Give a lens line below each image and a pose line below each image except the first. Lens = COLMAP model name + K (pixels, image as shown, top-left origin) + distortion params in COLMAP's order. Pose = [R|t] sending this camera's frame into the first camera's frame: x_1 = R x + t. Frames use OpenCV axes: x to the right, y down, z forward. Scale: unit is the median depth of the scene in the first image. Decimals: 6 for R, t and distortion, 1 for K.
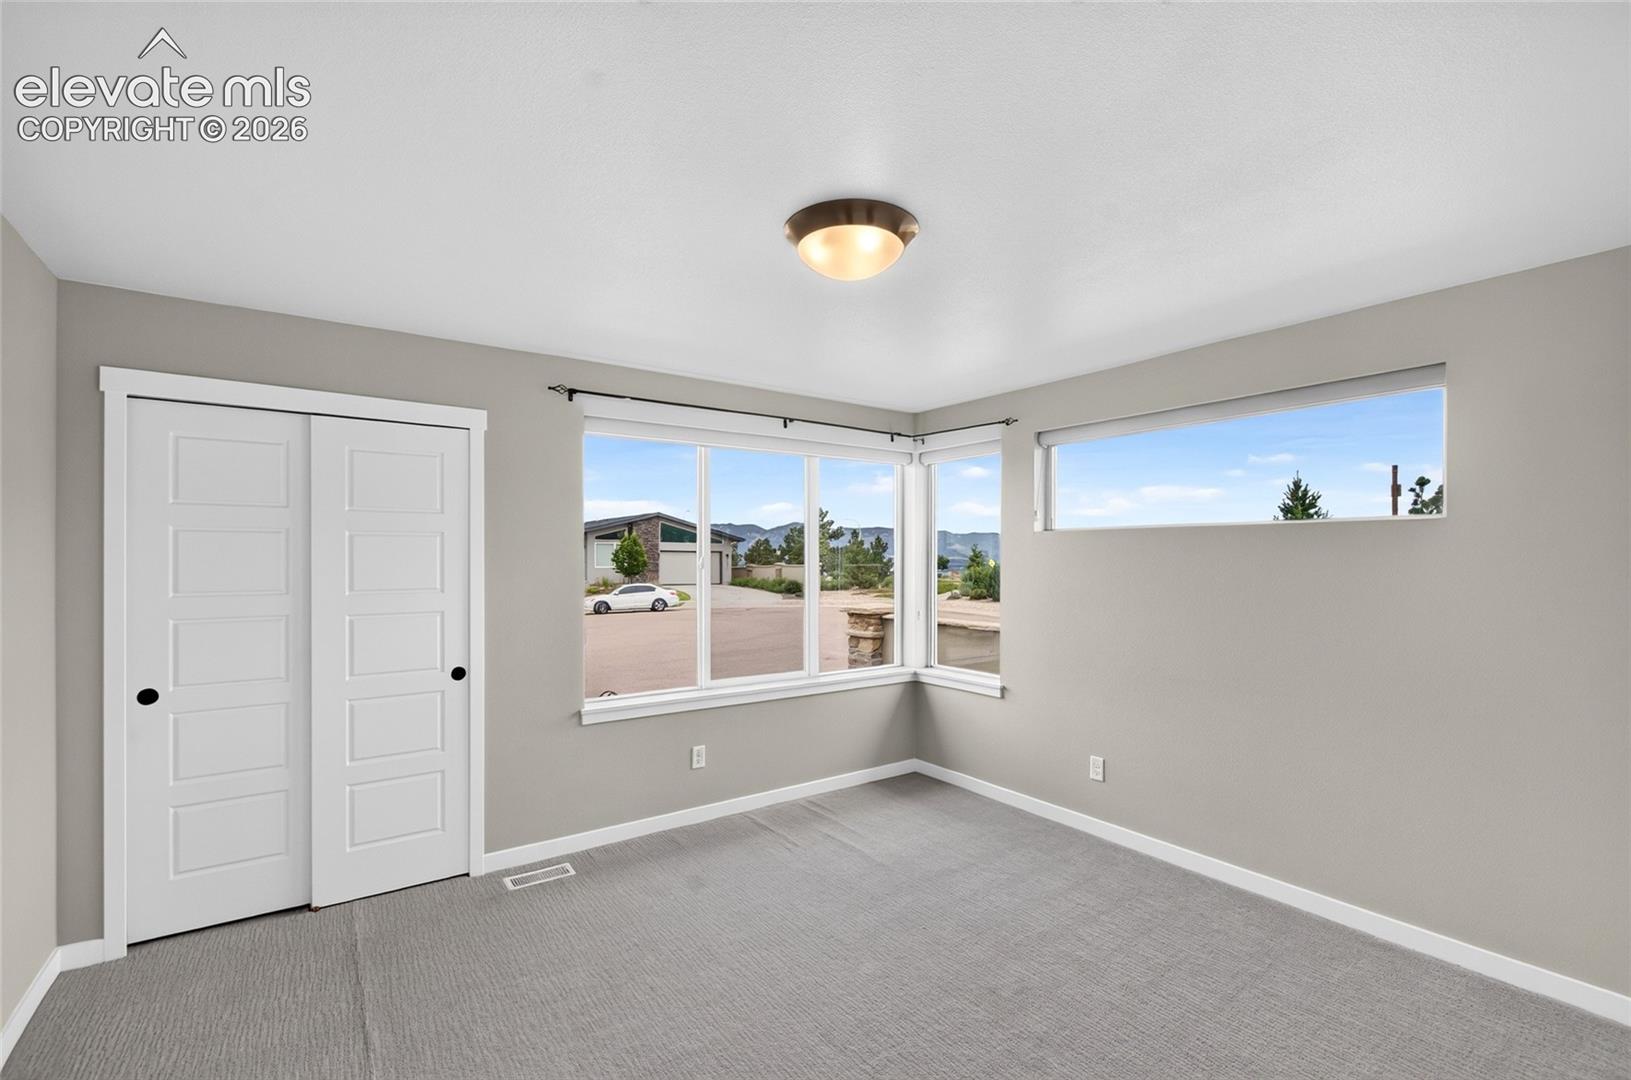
lens RADIAL K [[717.9, 0, 815.6], [0, 717.9, 553.3], [0, 0, 1]] dist [-0.004988, -0.003250]
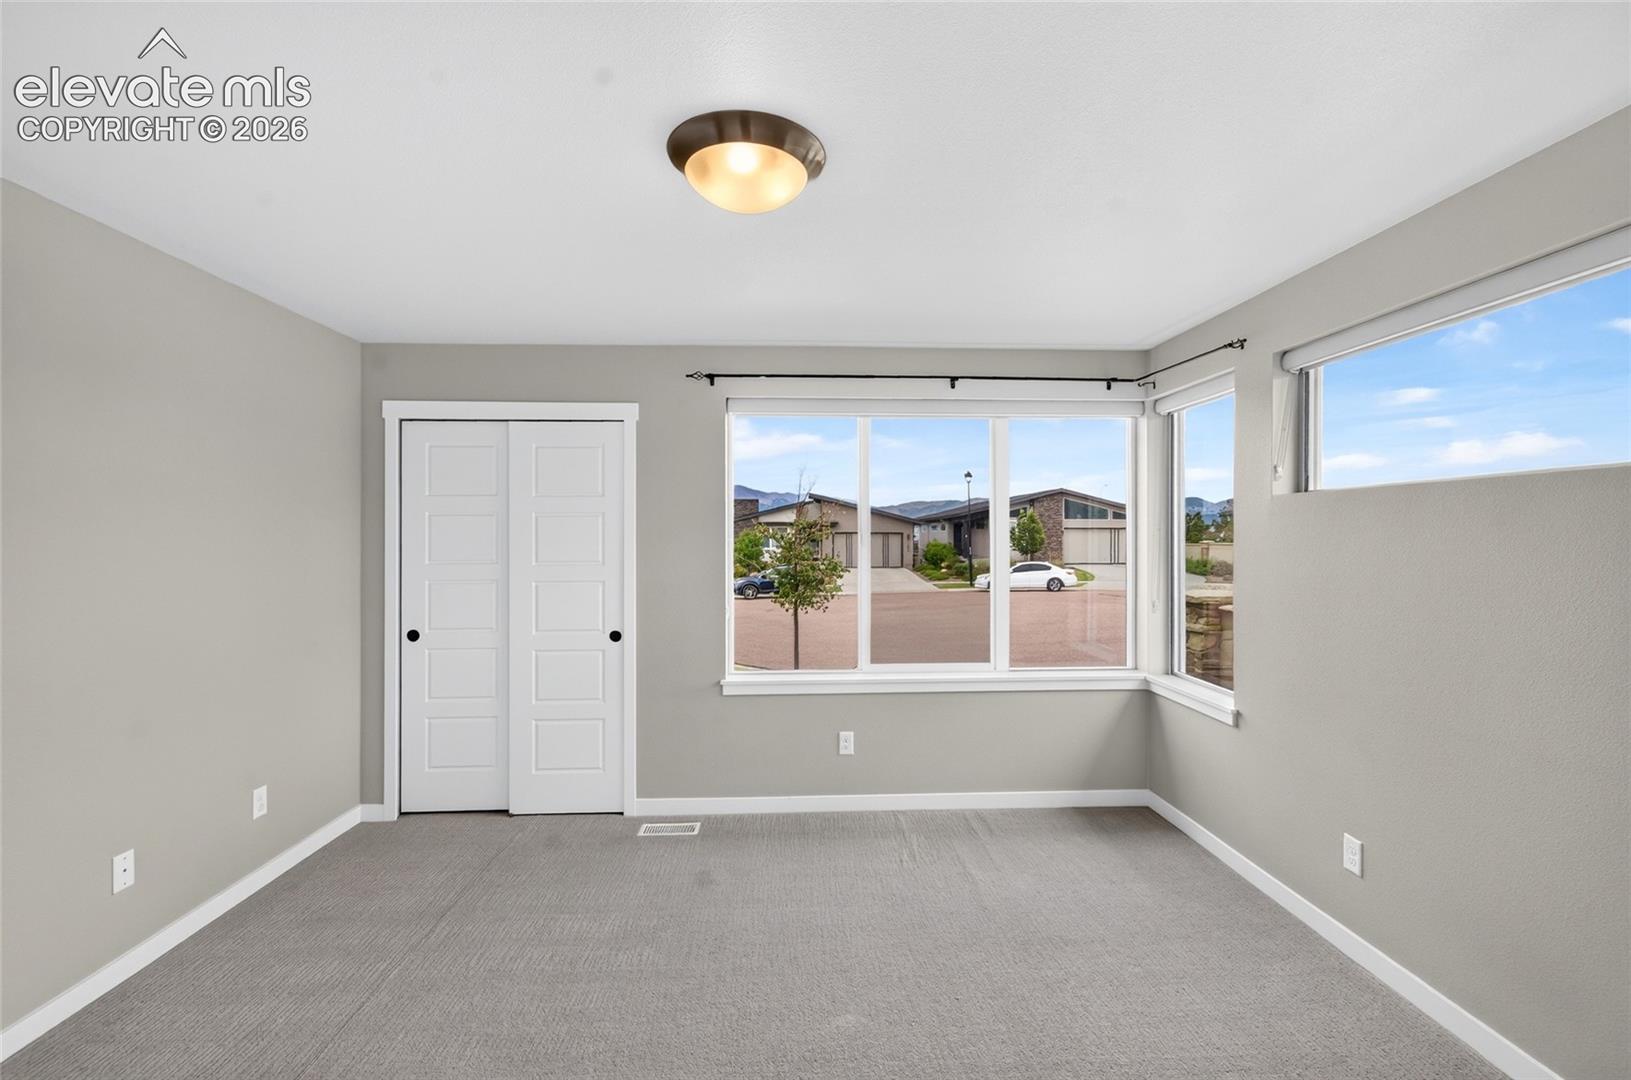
lens RADIAL K [[717.9, 0, 814.9], [0, 717.9, 531.0], [0, 0, 1]] dist [-0.004988, -0.003250]
pose [[0.838147, -0.005244, -0.545420, 0.314629], [0.005177, 0.999985, -0.001660, 0.003145], [0.545420, -0.001433, 0.838161, 0.172892]]
